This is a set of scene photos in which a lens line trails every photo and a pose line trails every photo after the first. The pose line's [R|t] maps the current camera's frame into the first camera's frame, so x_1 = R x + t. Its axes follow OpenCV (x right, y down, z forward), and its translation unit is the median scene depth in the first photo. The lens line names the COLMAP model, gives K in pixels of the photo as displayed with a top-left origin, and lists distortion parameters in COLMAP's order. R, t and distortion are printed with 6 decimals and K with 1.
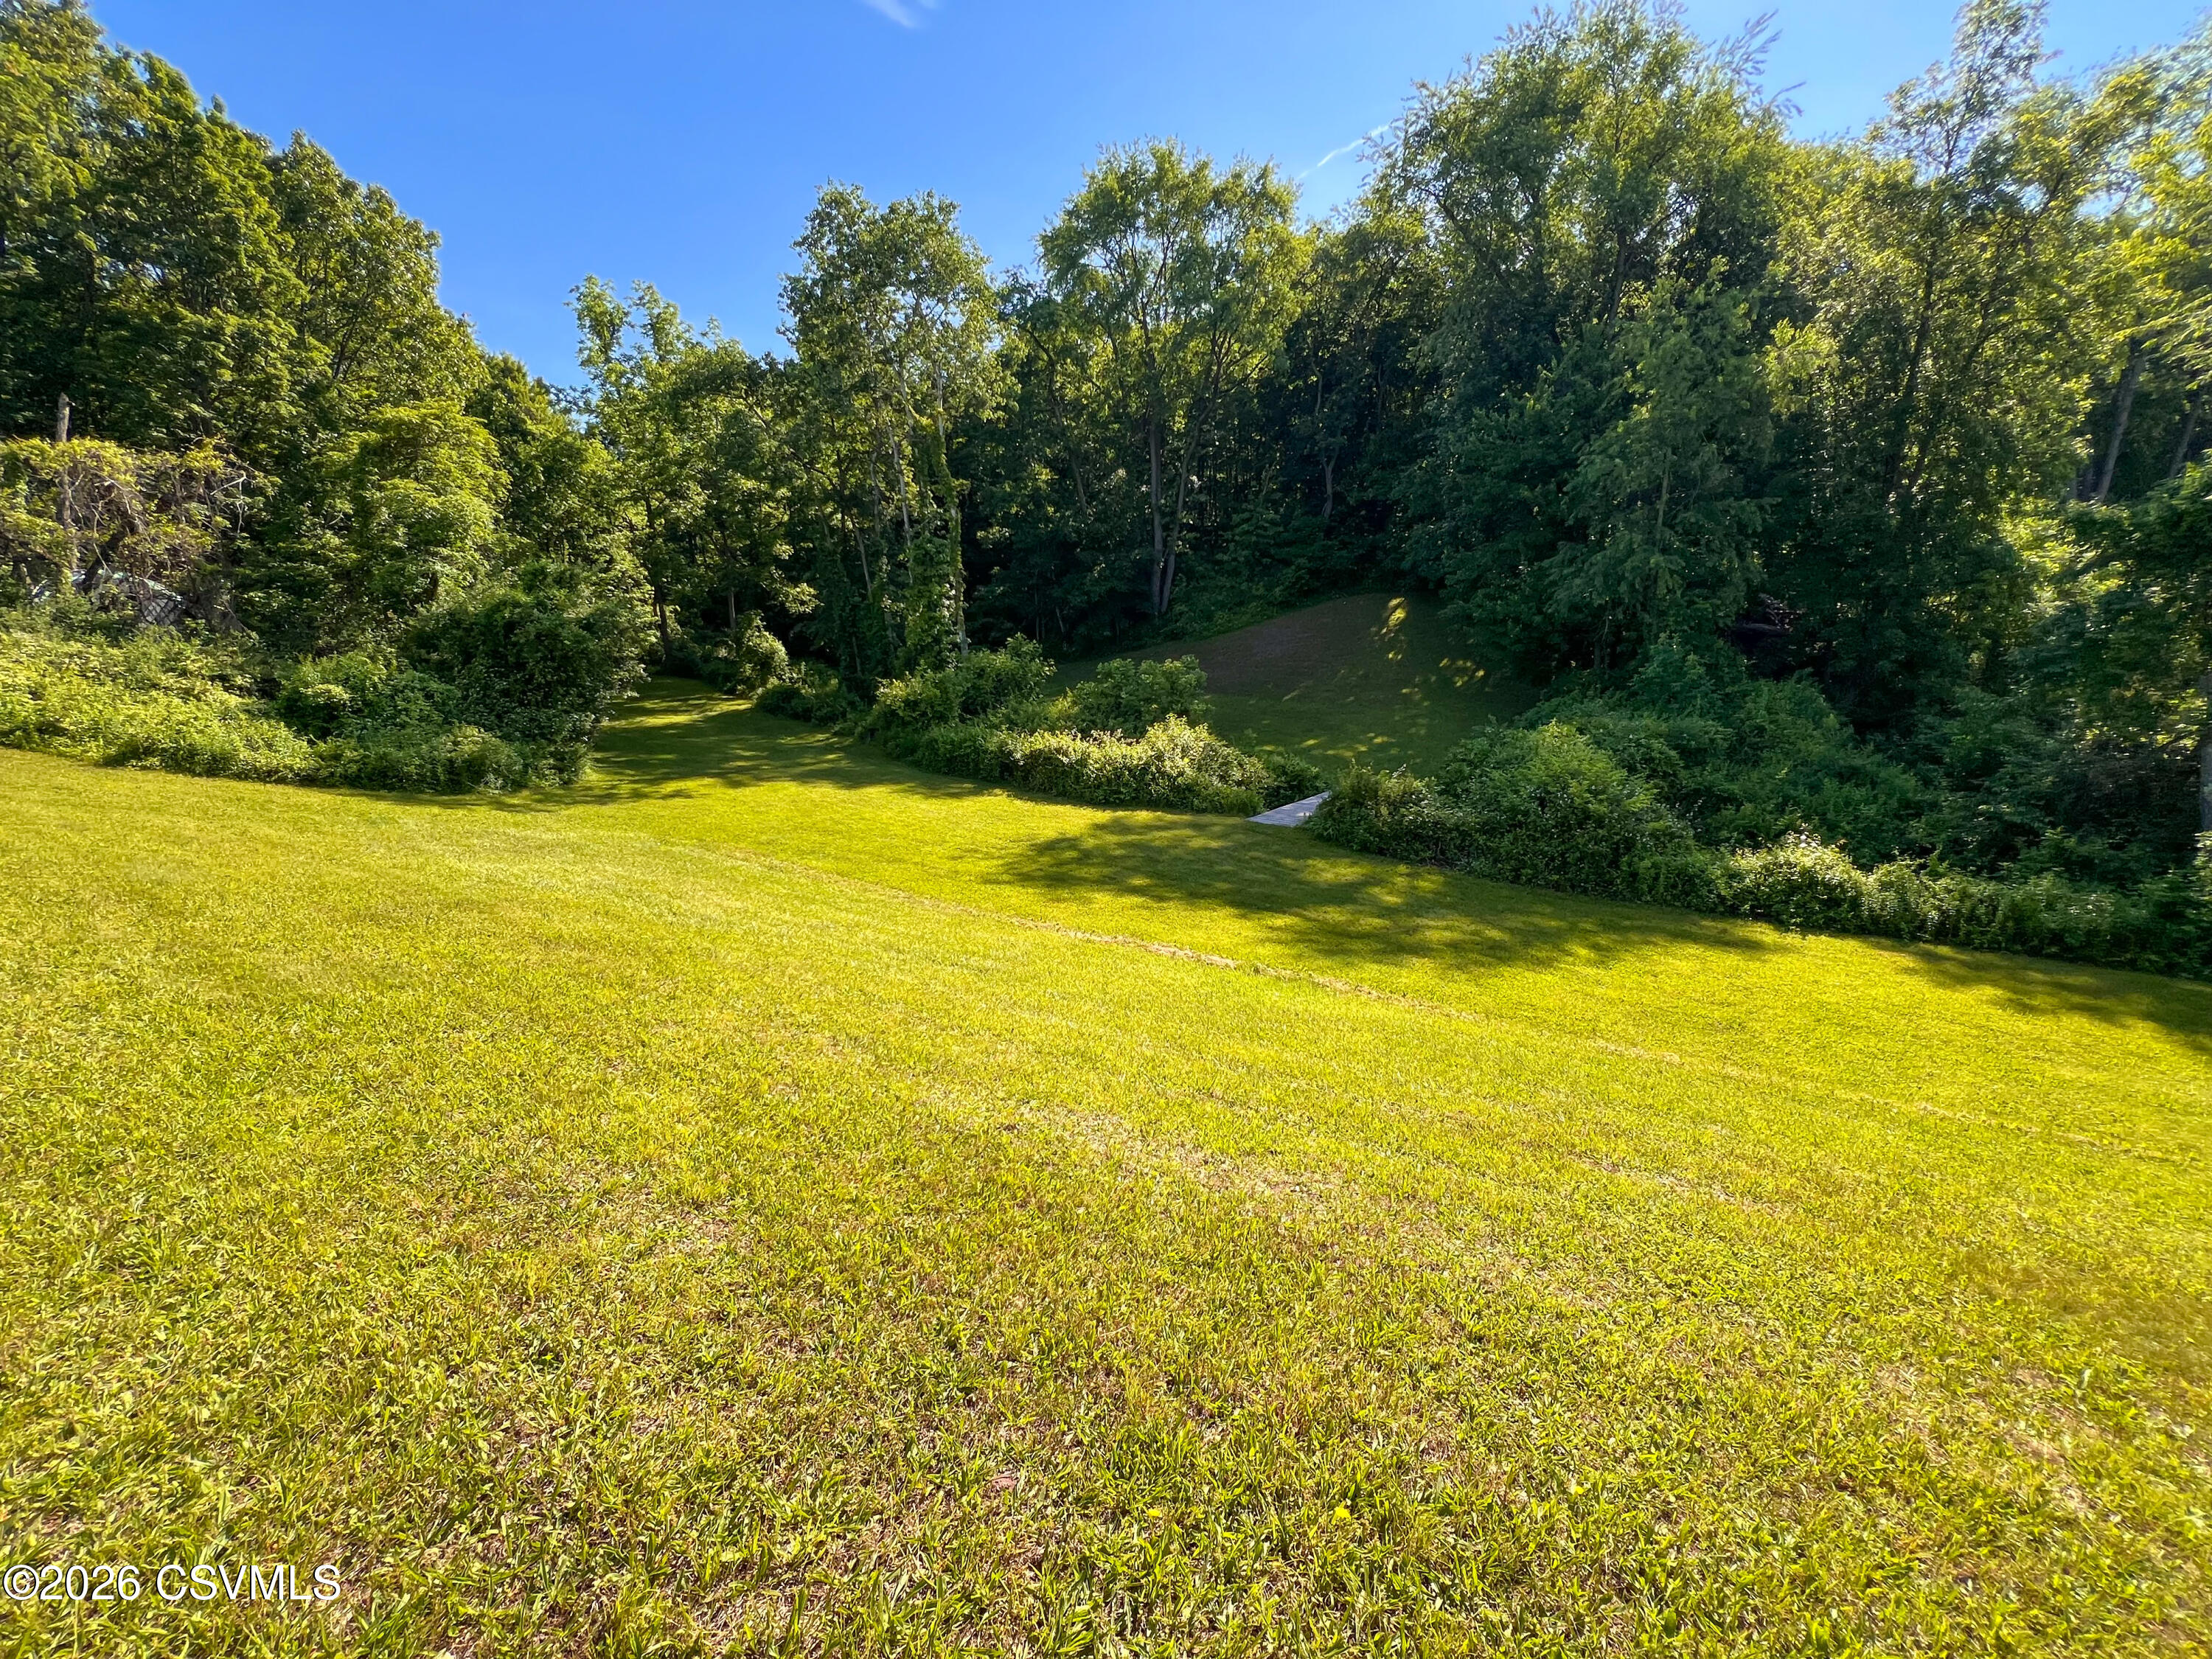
lens RADIAL K [[881.7, 0, 1098.9], [0, 881.7, 823.3], [0, 0, 1]] dist [-0.003722, 0.000654]
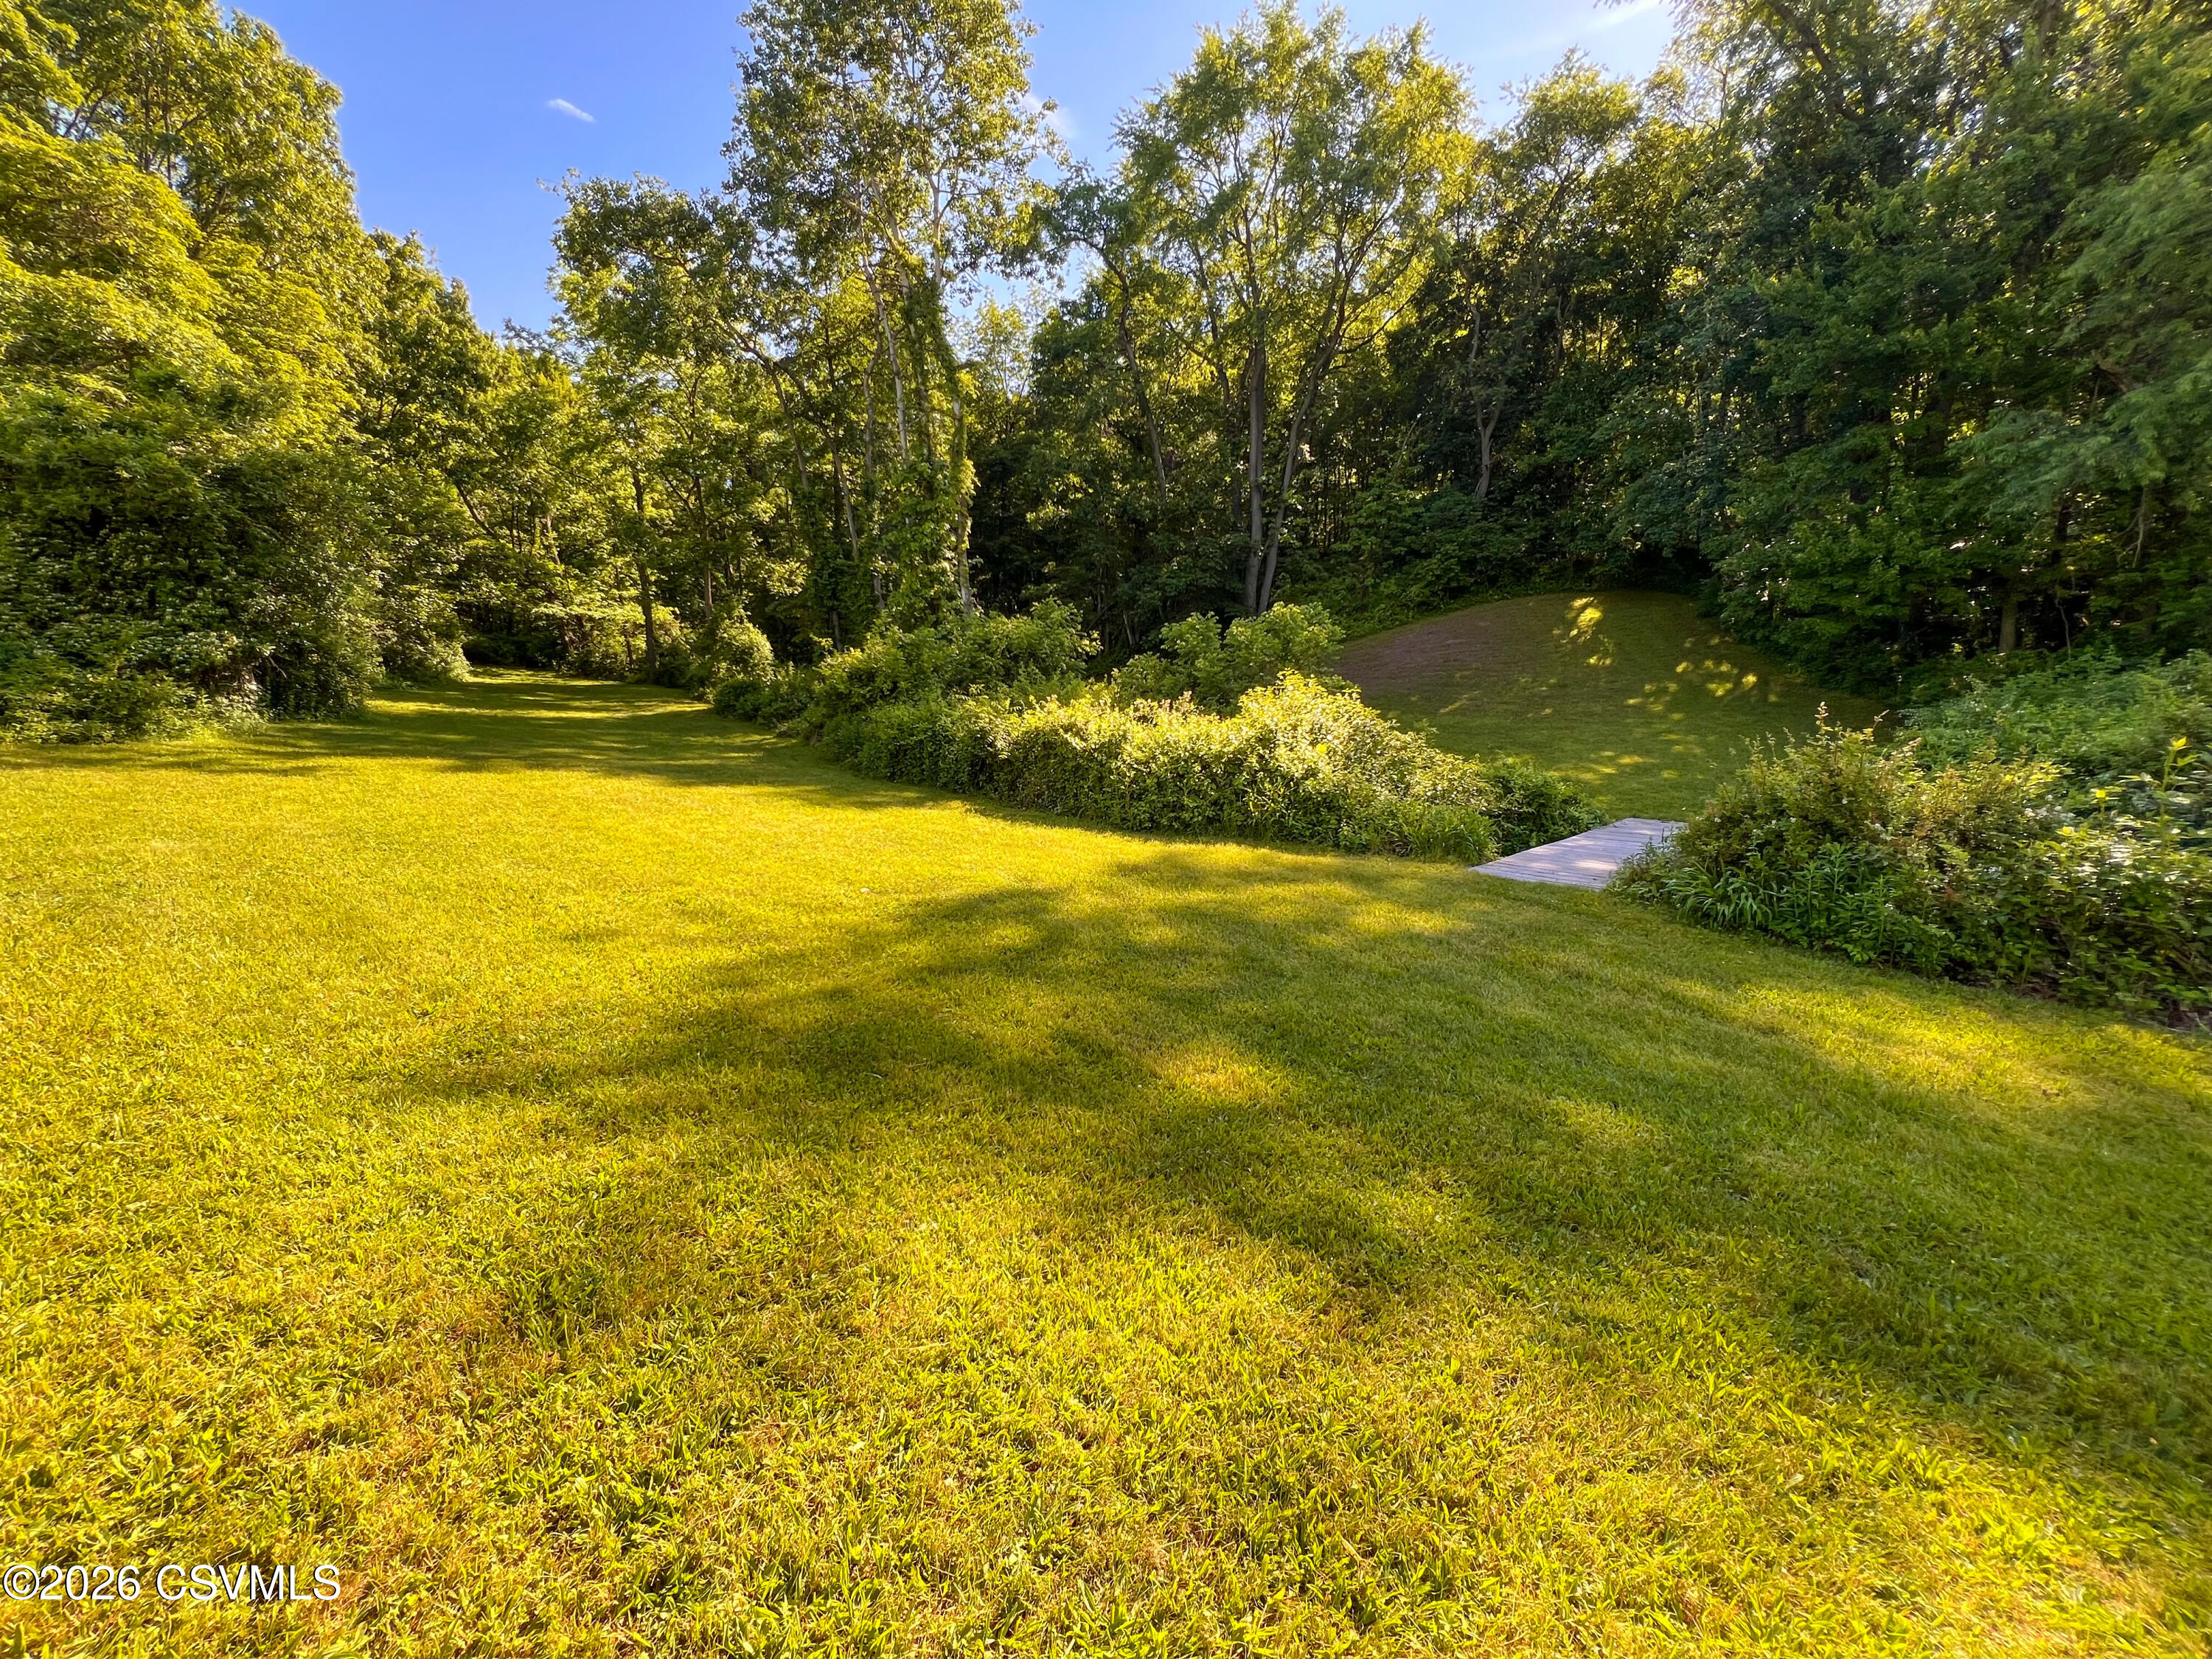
lens RADIAL K [[889.5, 0, 1076.1], [0, 889.5, 833.1], [0, 0, 1]] dist [-0.019818, 0.000201]
pose [[0.992508, 0.036455, -0.116611, 0.020996], [-0.043930, 0.997097, -0.062187, 0.011172], [0.114006, 0.066844, 0.991229, 0.456241]]
